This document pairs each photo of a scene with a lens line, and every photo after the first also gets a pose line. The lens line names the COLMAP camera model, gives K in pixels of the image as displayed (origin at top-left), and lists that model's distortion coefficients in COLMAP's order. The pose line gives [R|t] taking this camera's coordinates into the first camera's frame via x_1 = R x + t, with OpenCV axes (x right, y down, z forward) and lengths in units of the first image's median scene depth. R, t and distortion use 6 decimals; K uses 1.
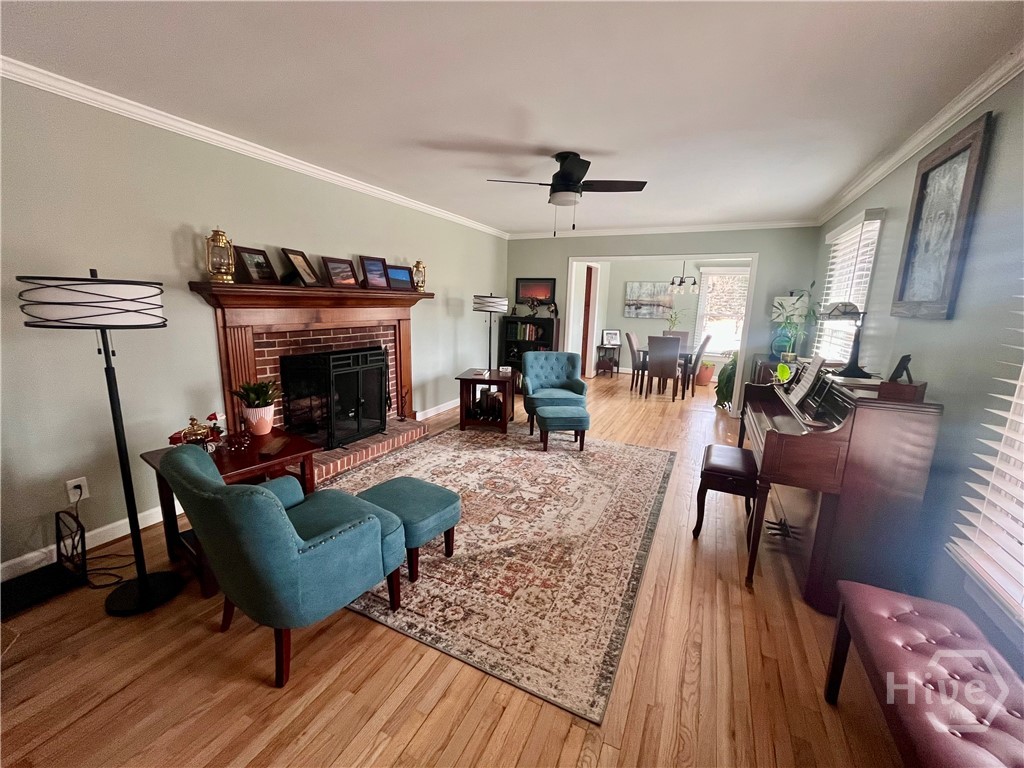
lens RADIAL K [[418.1, 0, 507.9], [0, 418.1, 381.2], [0, 0, 1]] dist [-0.002754, -0.000875]
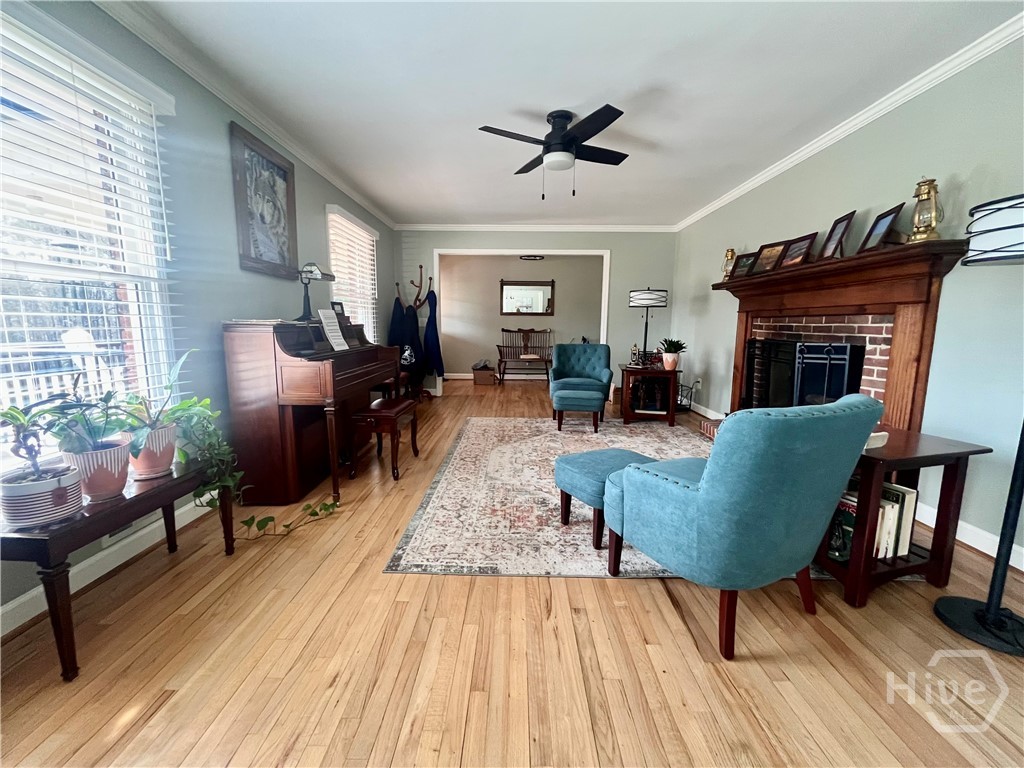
lens RADIAL K [[418.1, 0, 509.8], [0, 418.1, 384.5], [0, 0, 1]] dist [-0.002754, -0.000875]
pose [[-0.904175, 0.028769, -0.426192, 0.732991], [-0.113323, 0.945824, 0.304262, -0.259294], [0.411856, 0.323403, -0.851930, 2.152533]]
